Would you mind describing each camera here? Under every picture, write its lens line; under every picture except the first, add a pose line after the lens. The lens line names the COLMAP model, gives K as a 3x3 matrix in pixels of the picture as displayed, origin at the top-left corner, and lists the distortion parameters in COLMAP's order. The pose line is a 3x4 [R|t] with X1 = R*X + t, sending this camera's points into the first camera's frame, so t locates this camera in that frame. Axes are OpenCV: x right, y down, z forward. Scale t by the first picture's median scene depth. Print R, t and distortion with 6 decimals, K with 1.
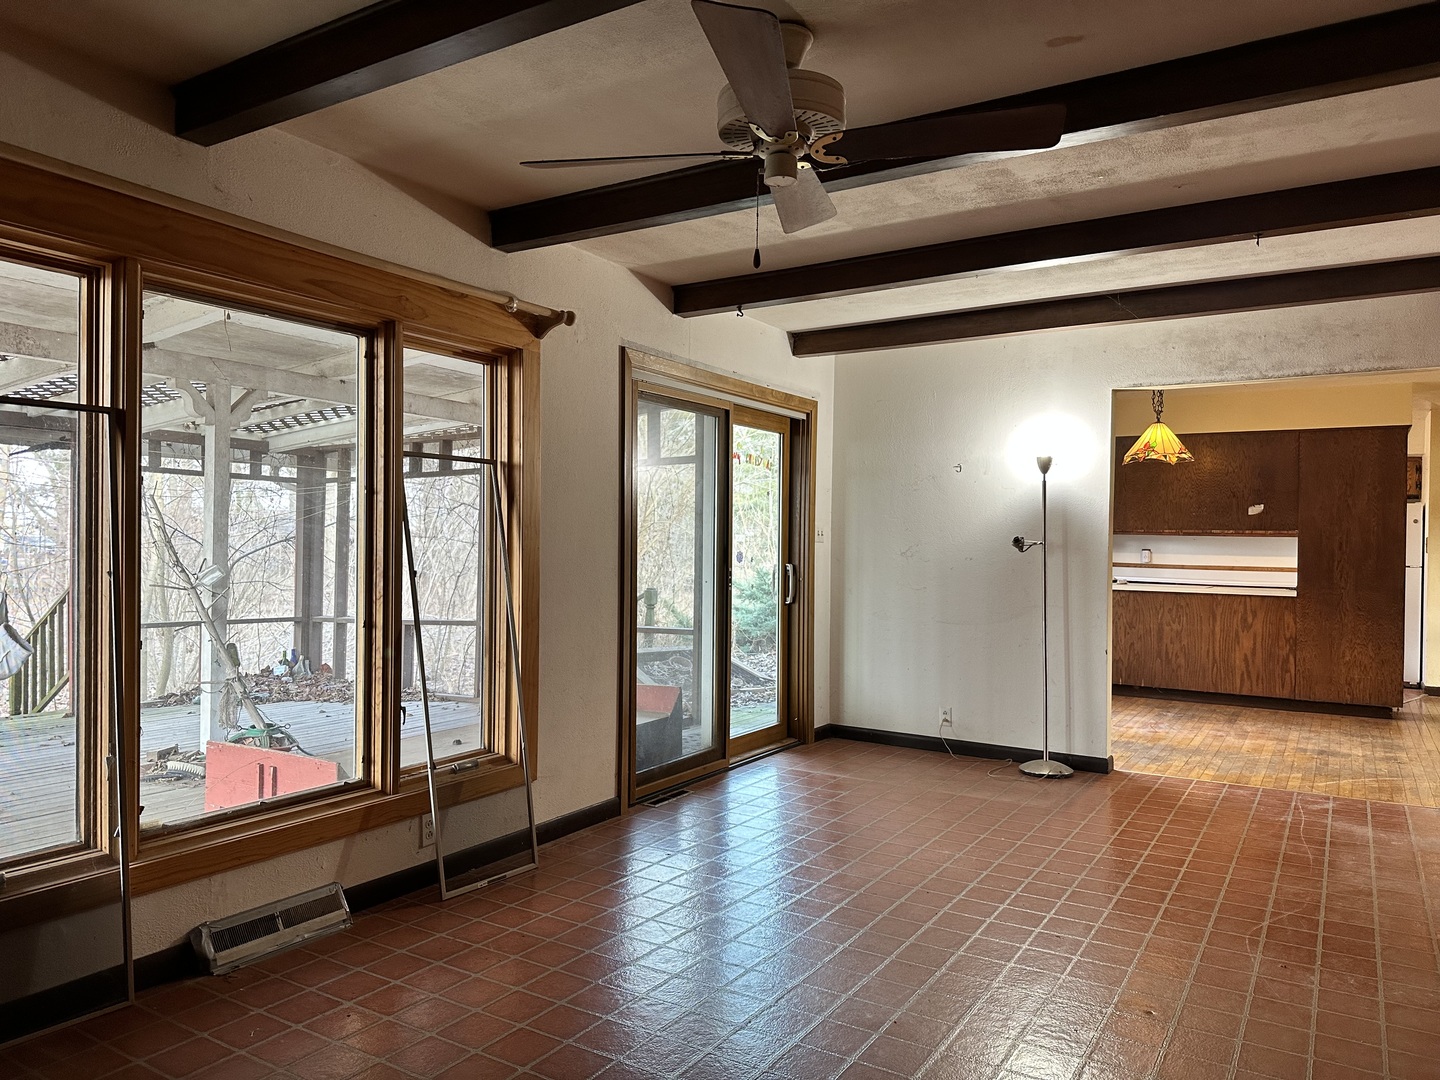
lens RADIAL K [[1005.5, 0, 723.3], [0, 1005.5, 546.6], [0, 0, 1]] dist [0.004792, -0.002689]
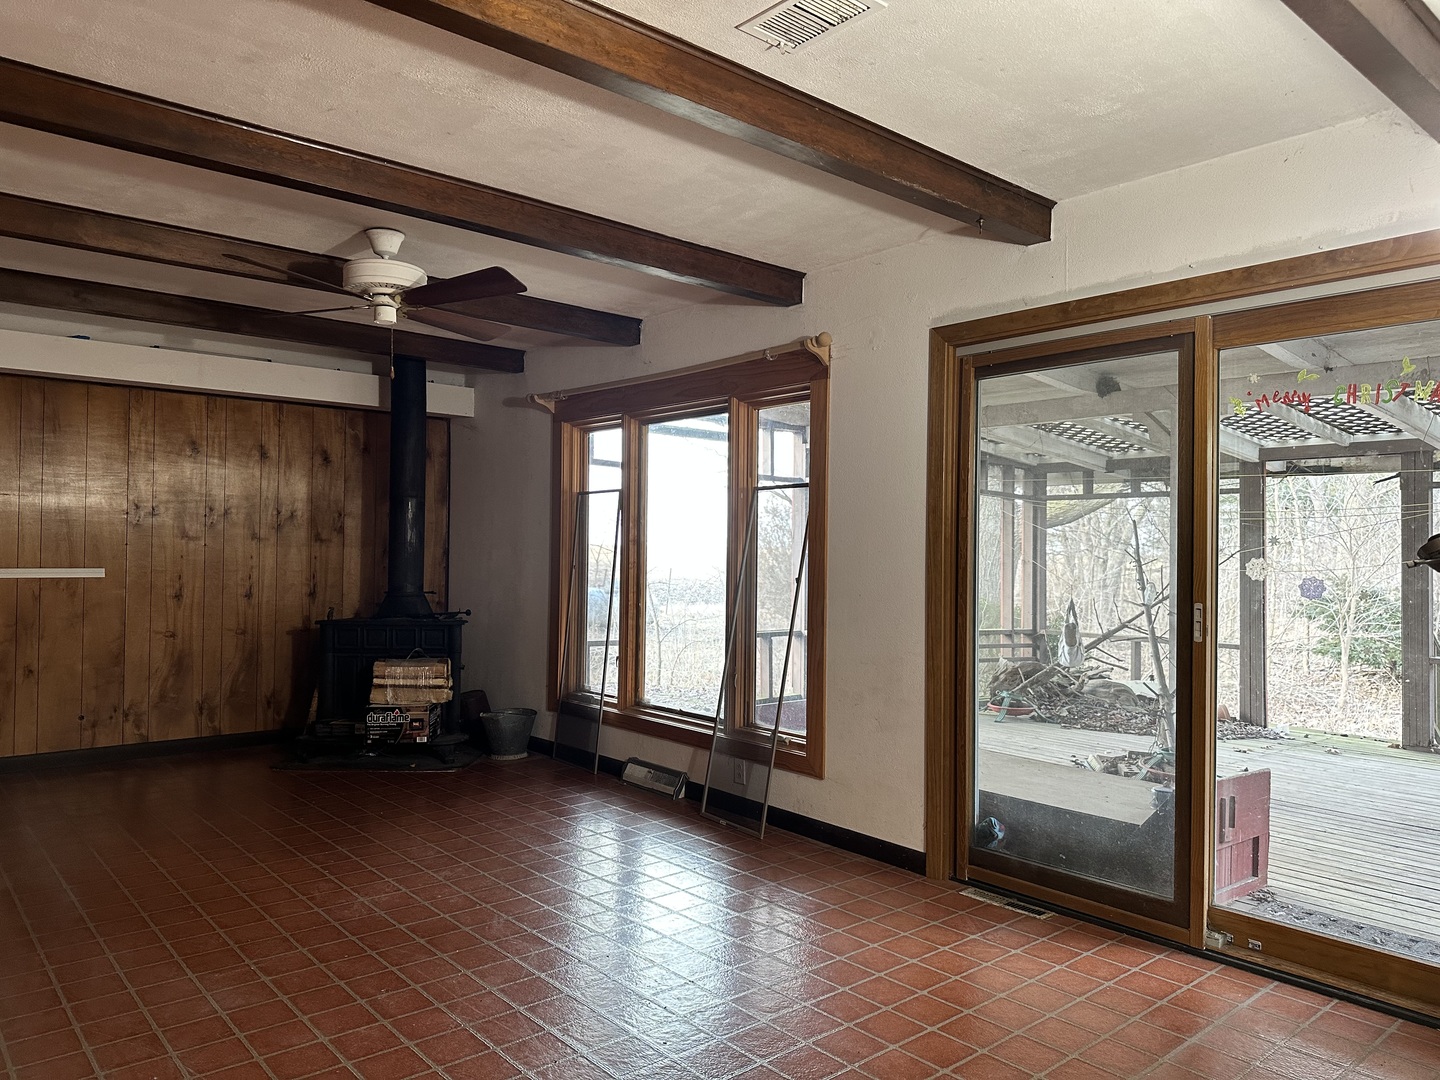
lens RADIAL K [[1005.6, 0, 717.0], [0, 1005.6, 534.7], [0, 0, 1]] dist [0.074442, -0.086221]
pose [[-0.299471, -0.028176, -0.953689, 0.733396], [-0.031498, 0.999311, -0.019633, 0.005354], [0.953585, 0.024159, -0.300153, 1.017795]]
